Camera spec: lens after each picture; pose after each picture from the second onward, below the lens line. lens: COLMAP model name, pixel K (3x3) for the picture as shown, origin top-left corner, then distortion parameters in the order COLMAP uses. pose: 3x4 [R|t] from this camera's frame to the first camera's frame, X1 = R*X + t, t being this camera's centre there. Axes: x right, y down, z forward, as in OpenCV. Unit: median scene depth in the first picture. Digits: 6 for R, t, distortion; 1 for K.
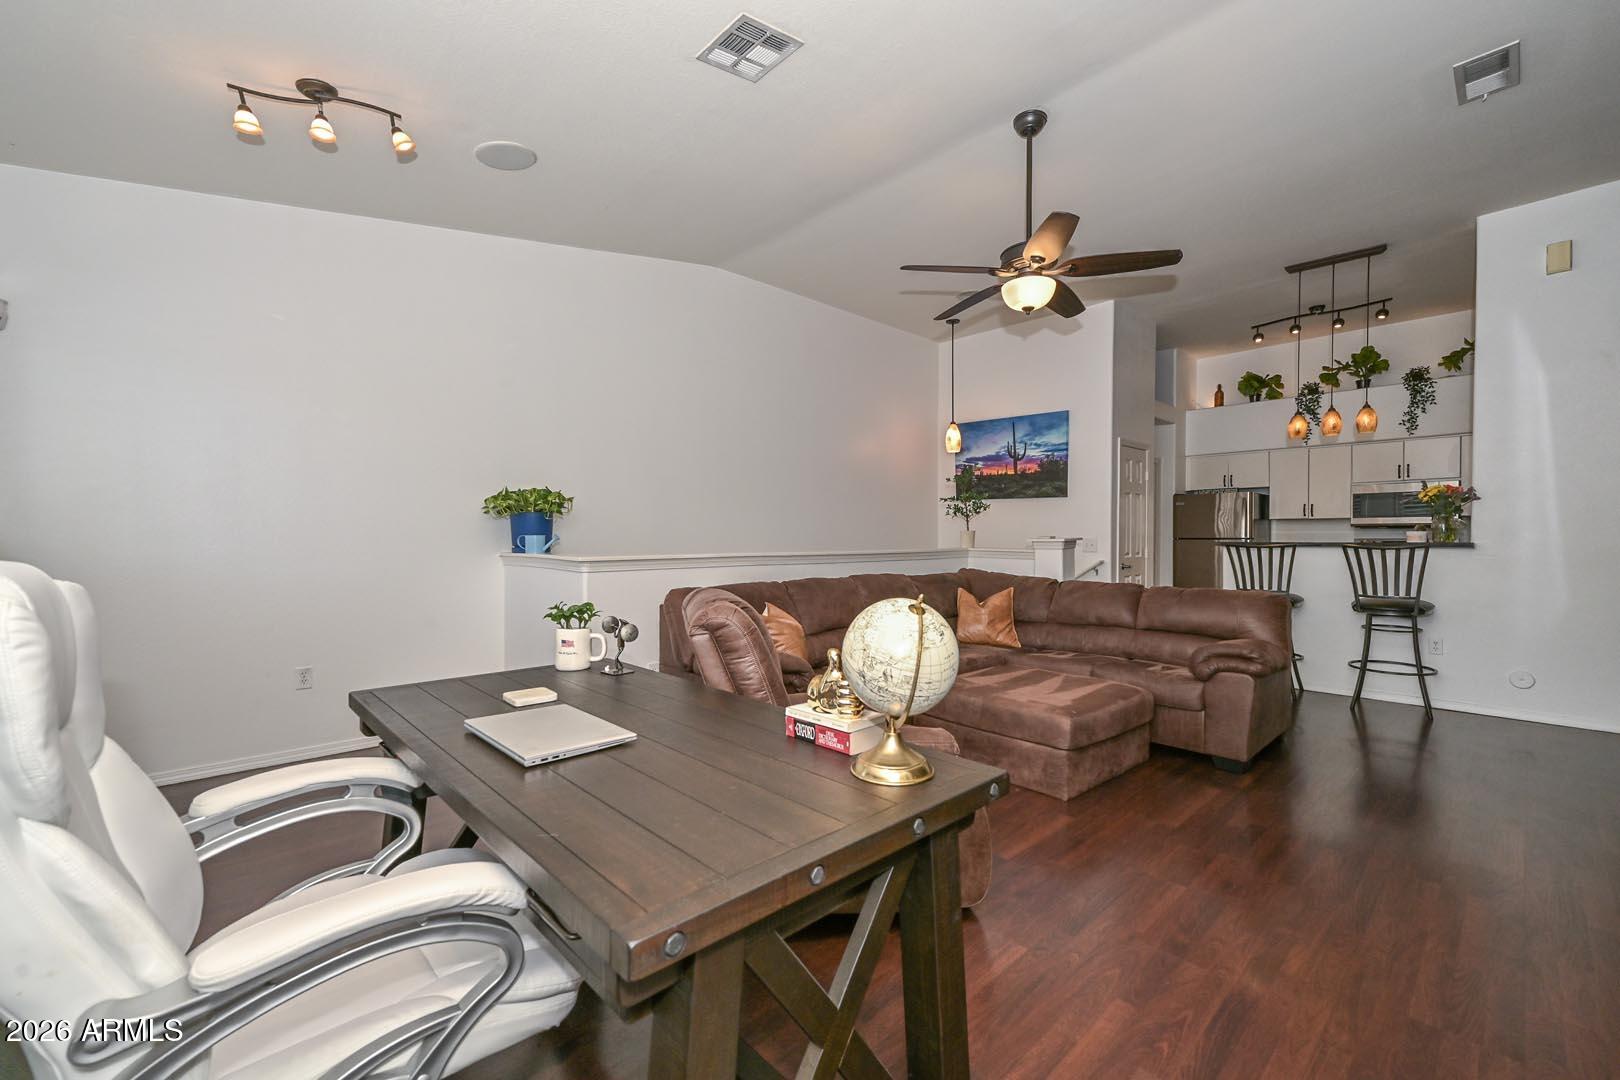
lens RADIAL K [[664.0, 0, 795.5], [0, 664.0, 542.4], [0, 0, 1]] dist [0.009452, -0.000706]
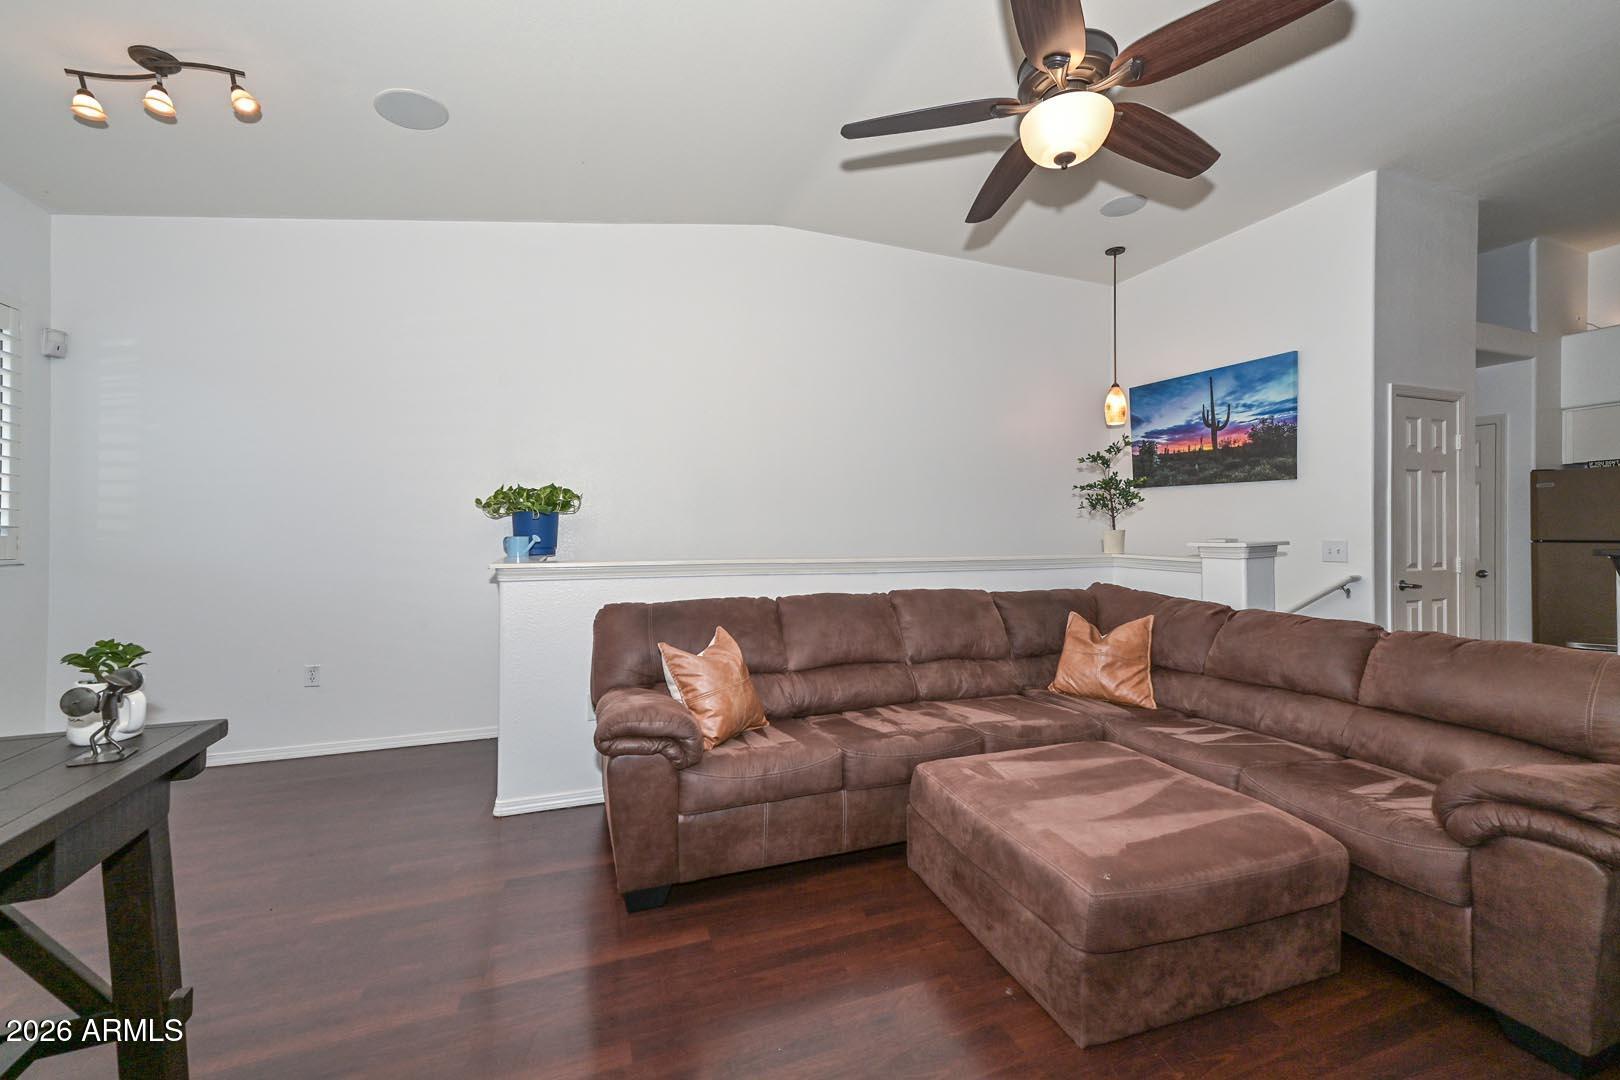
lens RADIAL K [[634.0, 0, 805.4], [0, 634.0, 529.9], [0, 0, 1]] dist [0.014900, -0.001352]
pose [[0.927086, -0.000442, -0.374850, 0.190593], [-0.004359, 0.999919, -0.011960, -0.007139], [0.374824, 0.012722, 0.927009, 0.214451]]
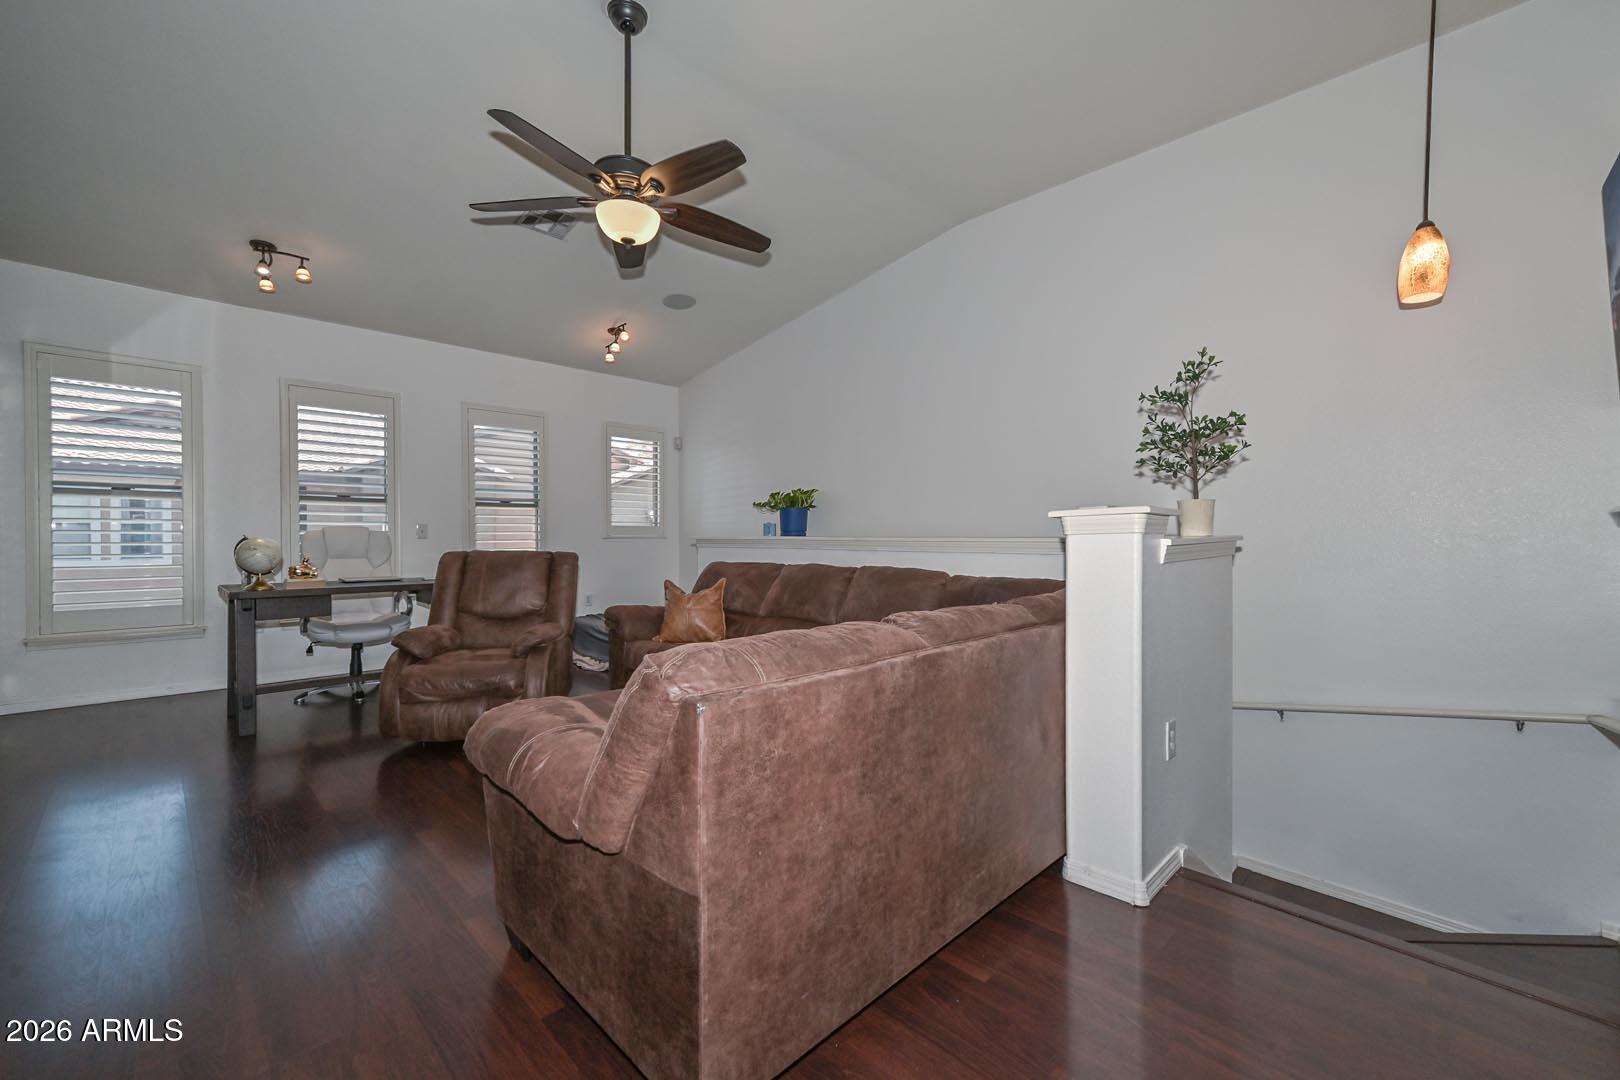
lens RADIAL K [[664.0, 0, 813.6], [0, 664.0, 536.6], [0, 0, 1]] dist [0.009452, -0.000706]
pose [[0.044152, 0.000545, -0.999025, 0.644586], [-0.008785, 0.999961, 0.000157, 0.007697], [0.998986, 0.008770, 0.044155, 0.648683]]
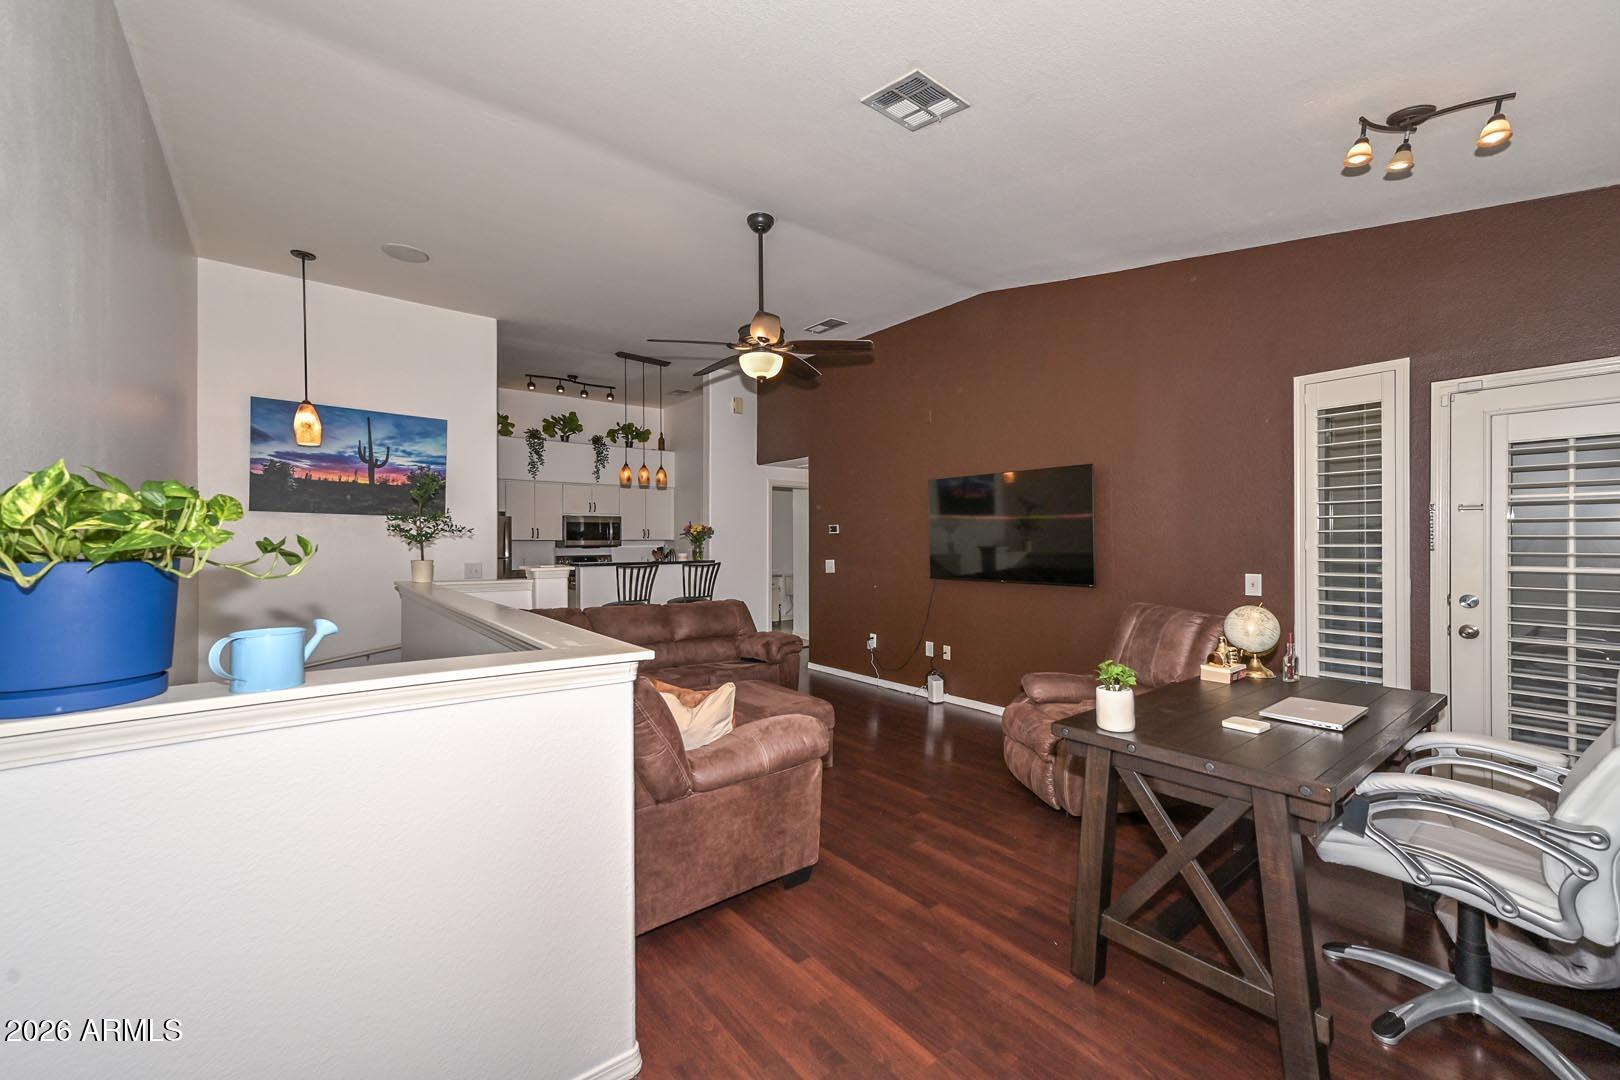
lens RADIAL K [[664.0, 0, 824.0], [0, 664.0, 528.7], [0, 0, 1]] dist [0.009452, -0.000706]
pose [[0.046164, 0.017164, 0.998786, -0.449674], [0.010327, 0.999791, -0.017658, -0.032844], [-0.998880, 0.011130, 0.045977, 0.455990]]
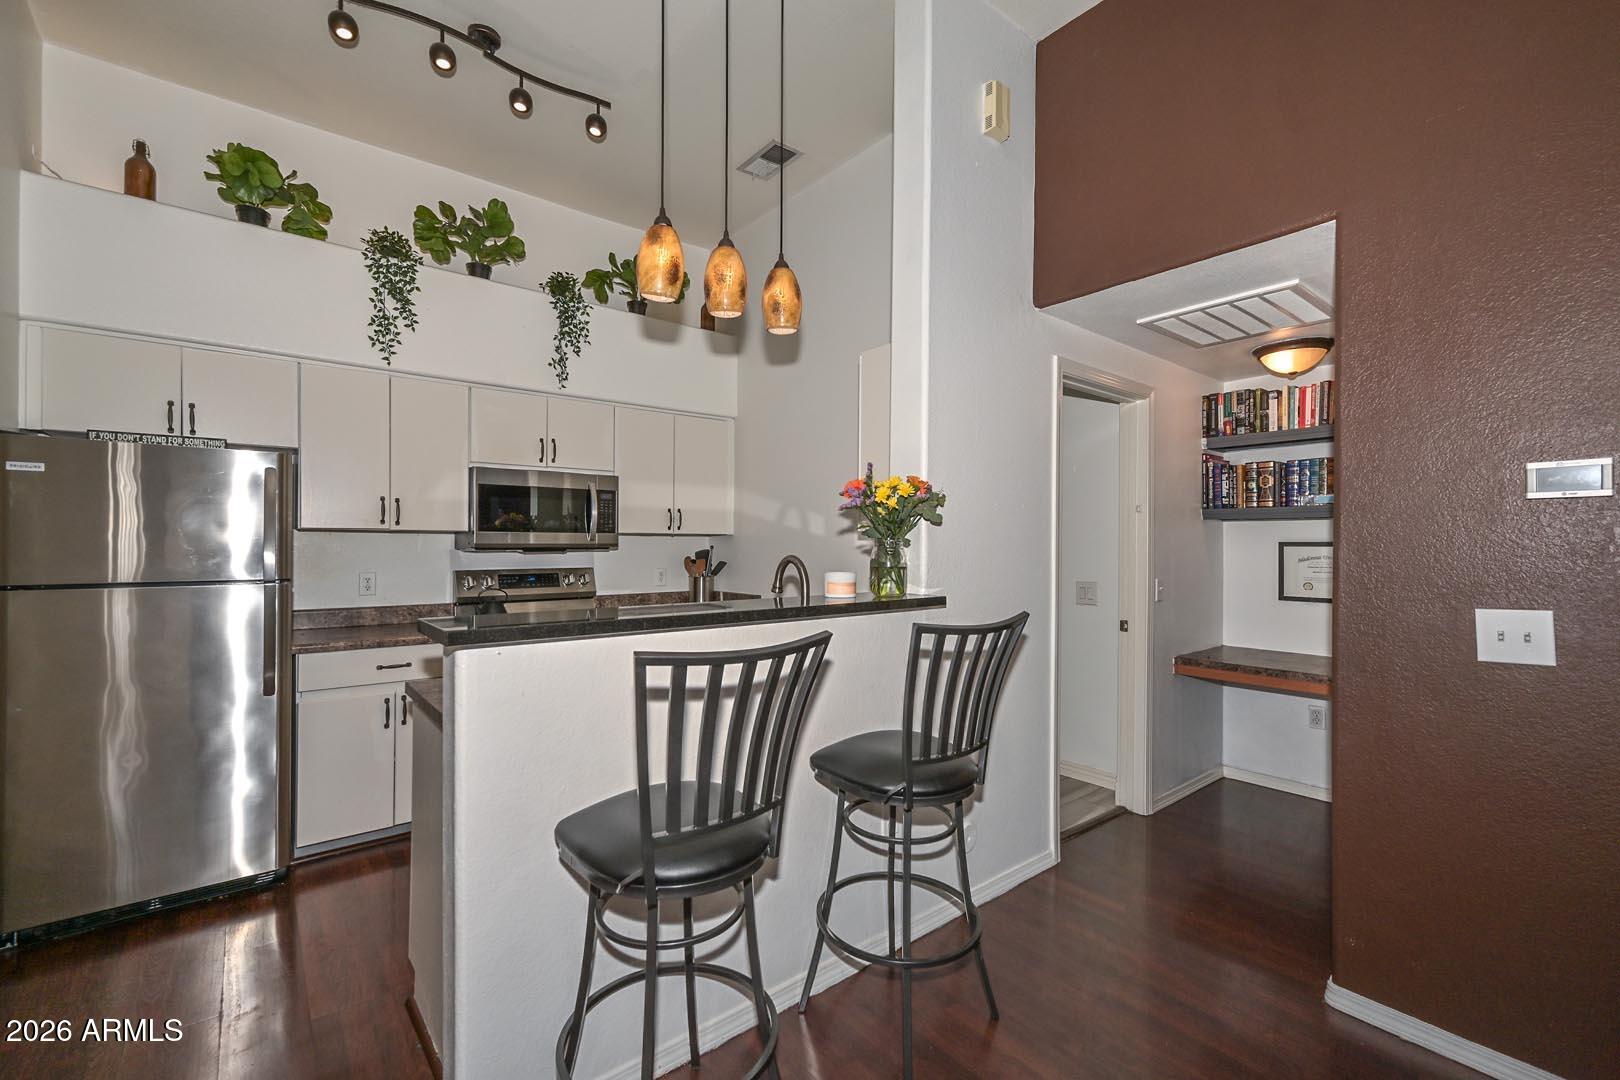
lens RADIAL K [[664.0, 0, 797.5], [0, 664.0, 533.0], [0, 0, 1]] dist [0.009452, -0.000706]
pose [[0.052421, 0.016571, 0.998488, 0.365619], [0.003170, 0.999855, -0.016760, -0.027515], [-0.998620, 0.004044, 0.052361, 0.763801]]
